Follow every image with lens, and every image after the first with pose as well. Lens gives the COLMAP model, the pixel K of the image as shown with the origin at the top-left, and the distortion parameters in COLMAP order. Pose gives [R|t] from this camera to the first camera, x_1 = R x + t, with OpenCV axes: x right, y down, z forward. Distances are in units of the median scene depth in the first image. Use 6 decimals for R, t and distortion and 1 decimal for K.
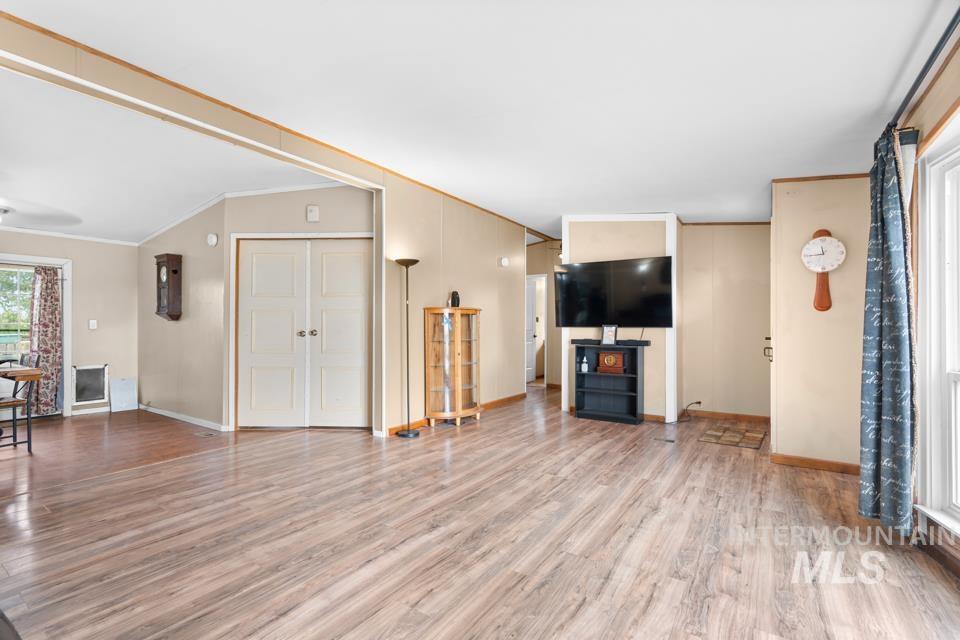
lens RADIAL K [[435.5, 0, 479.8], [0, 435.5, 324.4], [0, 0, 1]] dist [-0.000690, 0.000411]
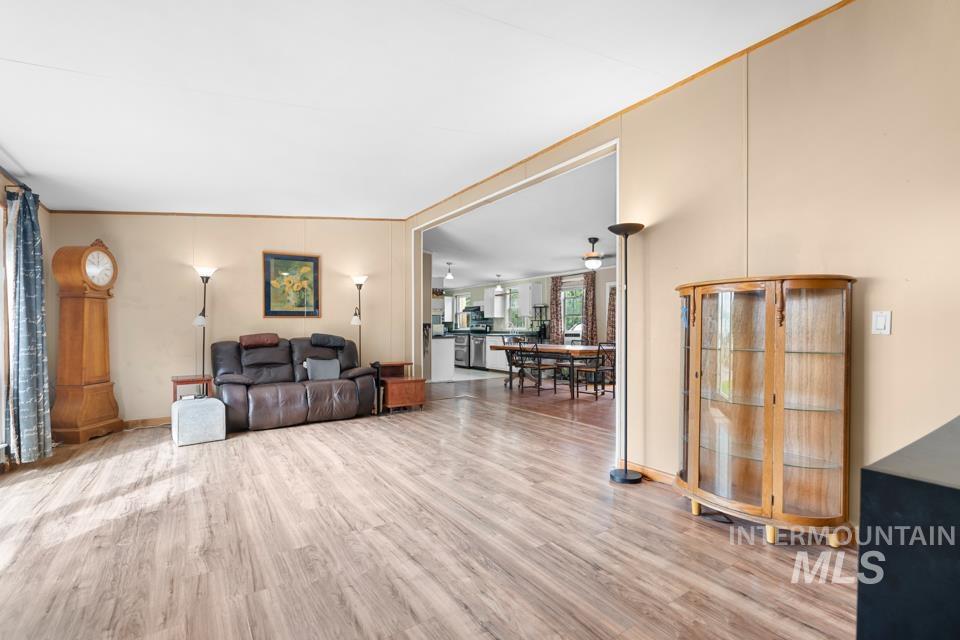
lens RADIAL K [[435.5, 0, 478.2], [0, 435.5, 327.1], [0, 0, 1]] dist [-0.000690, 0.000411]
pose [[-0.380711, -0.000858, -0.924694, 0.891484], [0.007393, 0.999965, -0.003972, 0.024405], [0.924664, -0.008348, -0.380692, 1.658867]]
